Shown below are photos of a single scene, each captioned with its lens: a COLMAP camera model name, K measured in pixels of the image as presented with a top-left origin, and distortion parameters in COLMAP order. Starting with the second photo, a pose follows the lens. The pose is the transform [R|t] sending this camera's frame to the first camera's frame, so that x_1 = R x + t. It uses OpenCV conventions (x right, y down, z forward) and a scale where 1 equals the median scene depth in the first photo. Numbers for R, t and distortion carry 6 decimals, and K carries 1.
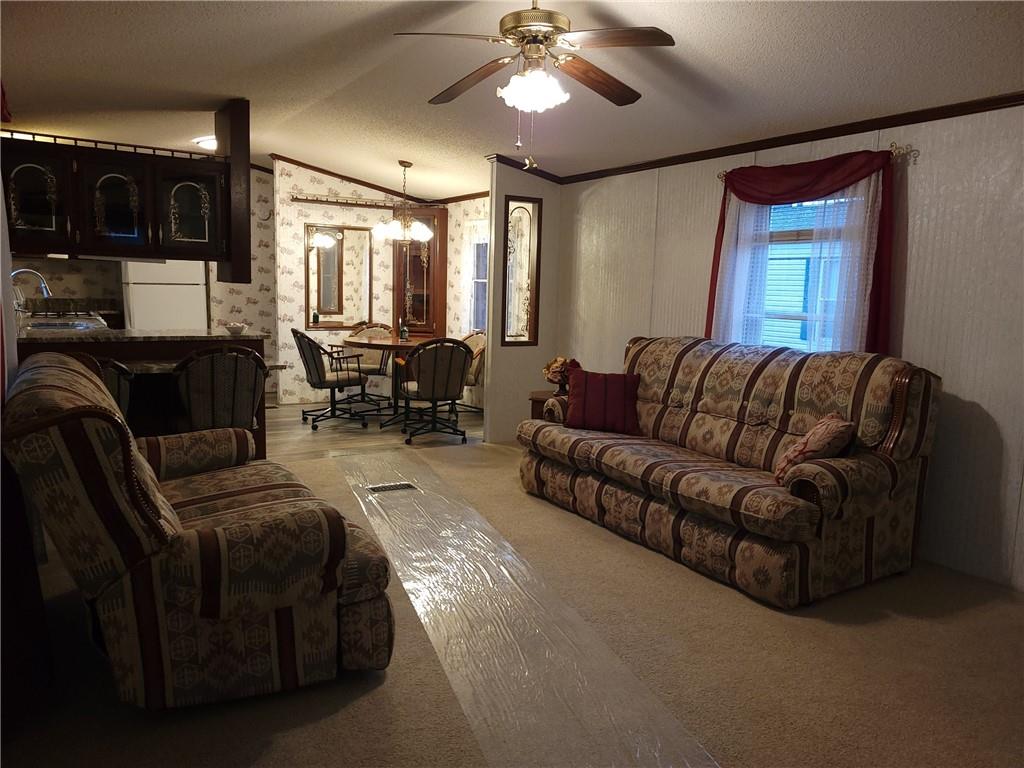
lens RADIAL K [[769.3, 0, 509.6], [0, 769.3, 384.7], [0, 0, 1]] dist [0.037150, 0.005216]
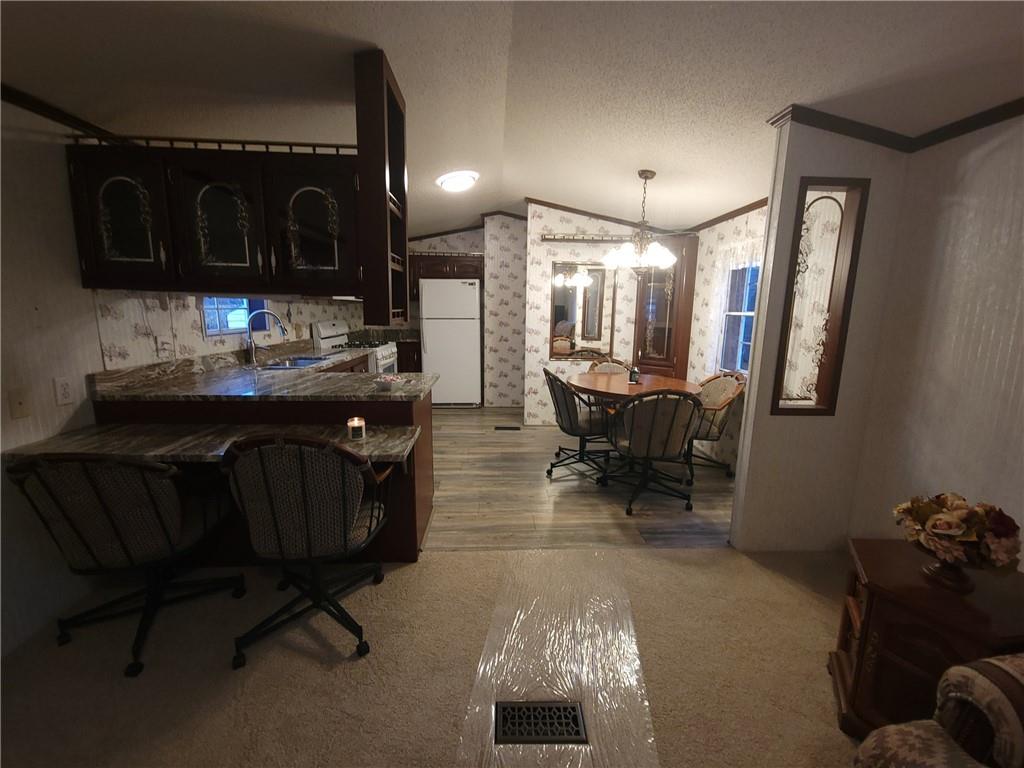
lens RADIAL K [[408.9, 0, 514.0], [0, 408.9, 380.3], [0, 0, 1]] dist [0.000807, -0.000763]
pose [[0.880540, 0.068345, -0.469019, -0.034452], [-0.052325, 0.997518, 0.047121, -0.068454], [0.471075, -0.016950, 0.881930, 0.472833]]
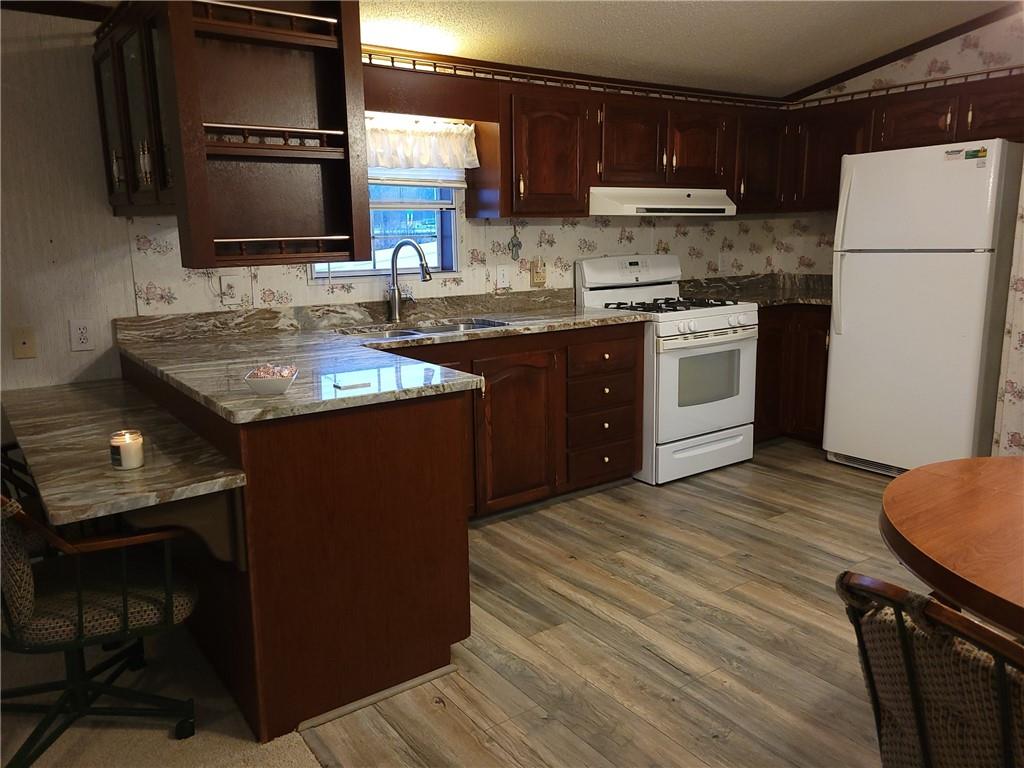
lens RADIAL K [[769.3, 0, 510.4], [0, 769.3, 376.8], [0, 0, 1]] dist [0.037150, 0.005216]
pose [[0.086654, 0.160867, -0.983165, 0.030537], [-0.114152, 0.981980, 0.150612, -0.099252], [0.989677, 0.099179, 0.103456, 0.721626]]
